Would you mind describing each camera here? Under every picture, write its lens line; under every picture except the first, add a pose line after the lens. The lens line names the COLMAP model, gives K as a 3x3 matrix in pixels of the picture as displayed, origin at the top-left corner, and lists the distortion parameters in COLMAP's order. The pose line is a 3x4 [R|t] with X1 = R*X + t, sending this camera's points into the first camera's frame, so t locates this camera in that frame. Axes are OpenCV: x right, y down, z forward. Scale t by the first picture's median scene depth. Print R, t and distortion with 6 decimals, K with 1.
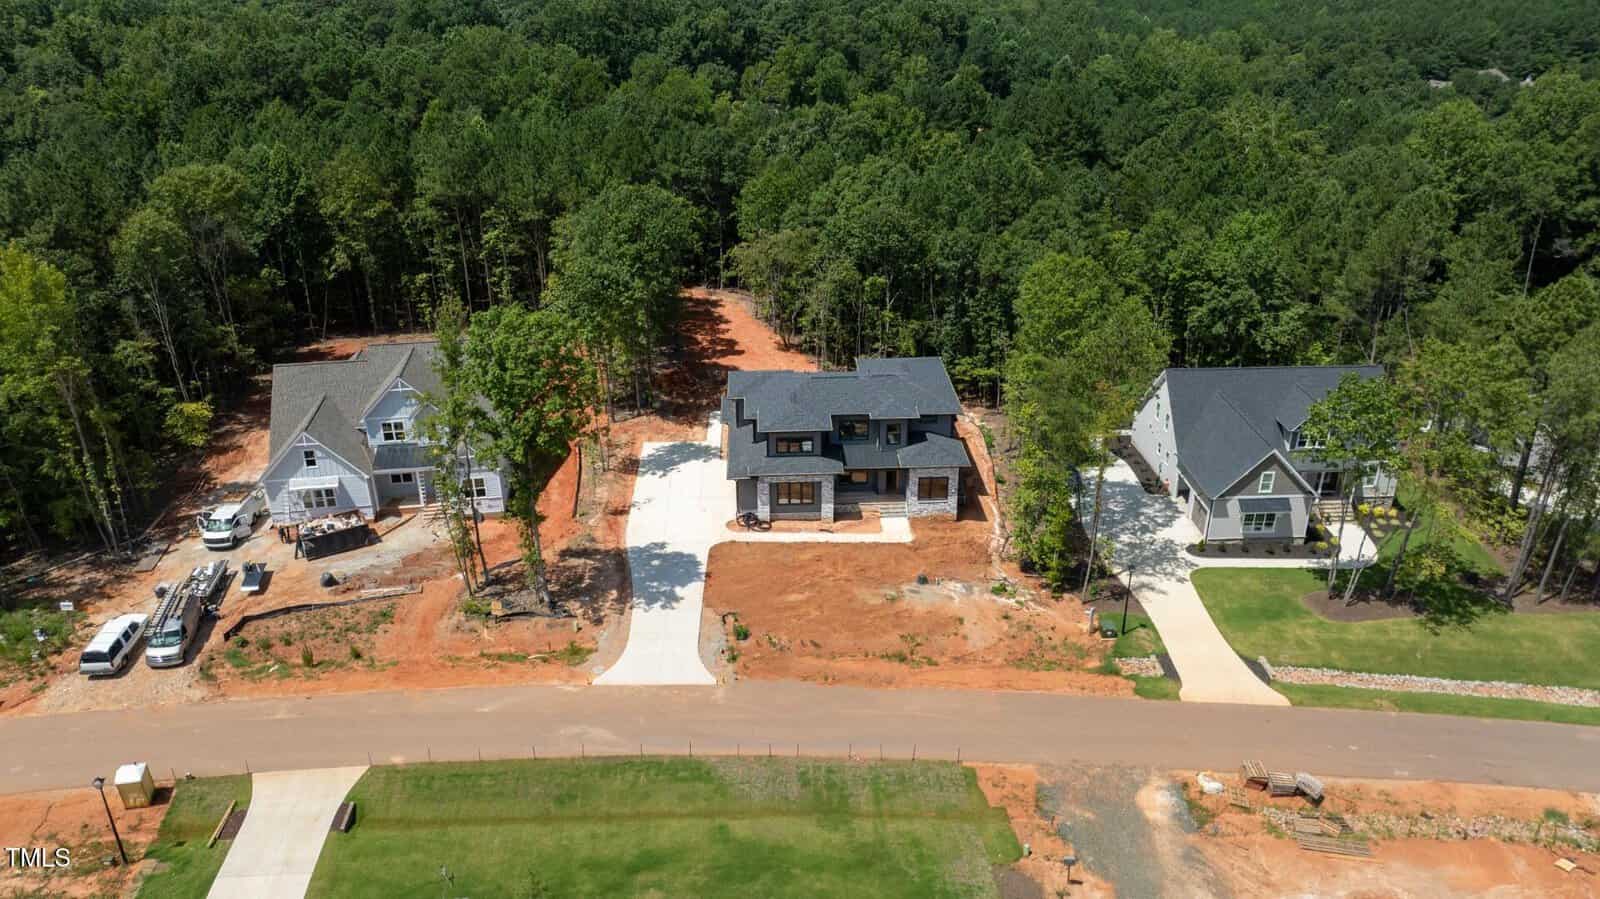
lens RADIAL K [[1114.6, 0, 807.3], [0, 1114.6, 449.9], [0, 0, 1]] dist [-0.018650, -0.003039]
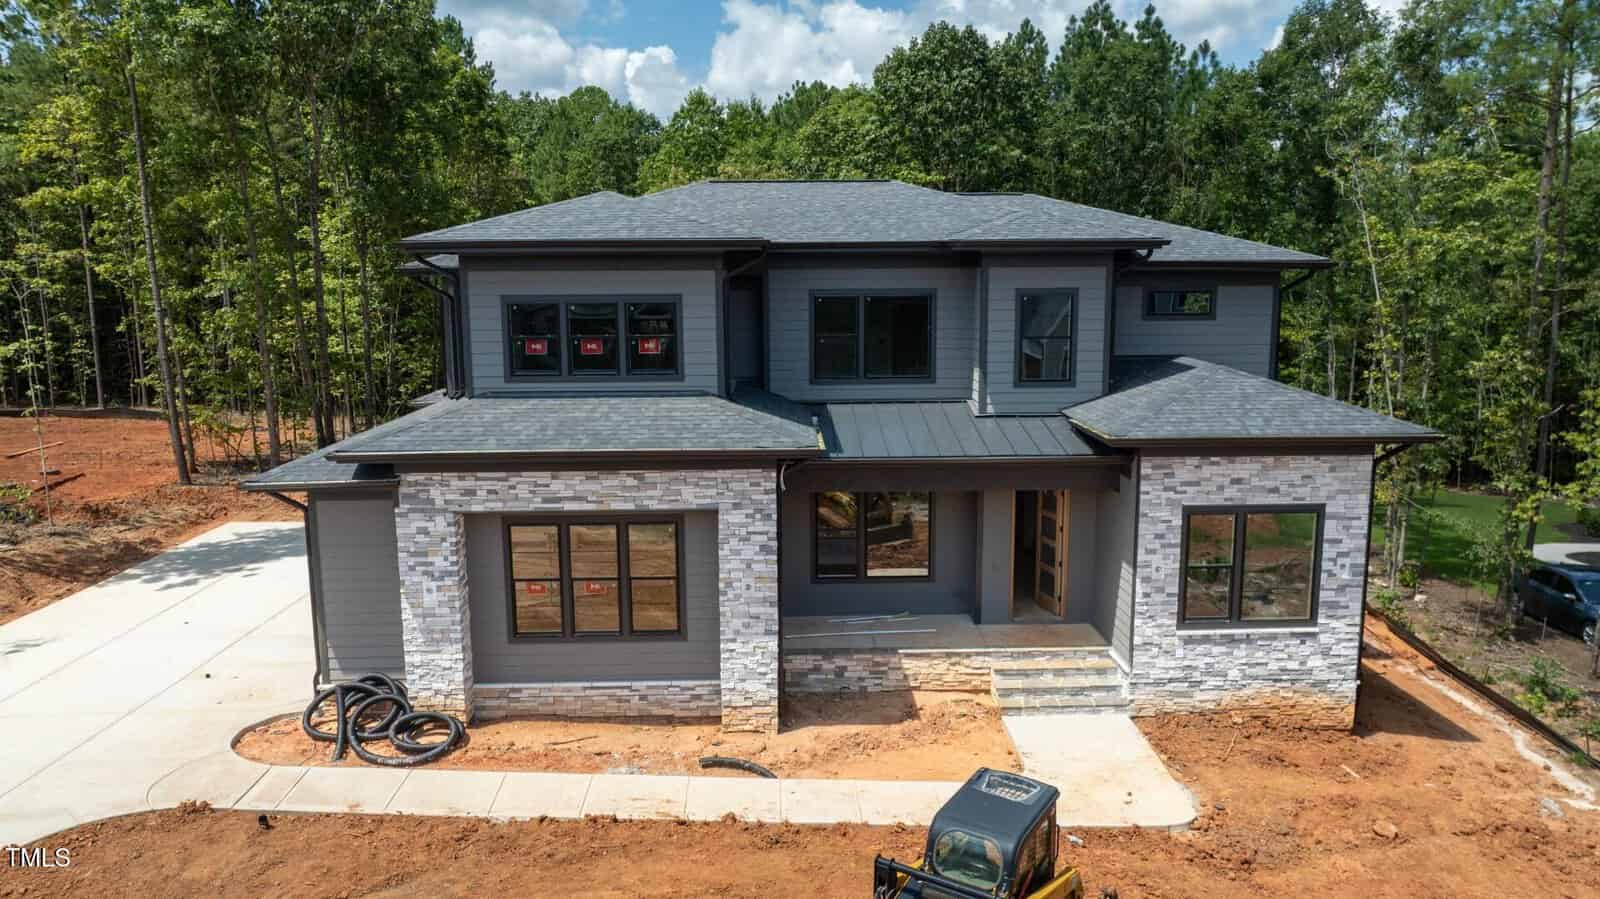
lens RADIAL K [[1114.6, 0, 802.2], [0, 1114.6, 441.6], [0, 0, 1]] dist [-0.018650, -0.003039]
pose [[0.999756, -0.002061, -0.021999, 0.032723], [-0.004258, 0.959014, -0.283326, 0.073070], [0.021681, 0.283351, 0.958771, 0.797065]]
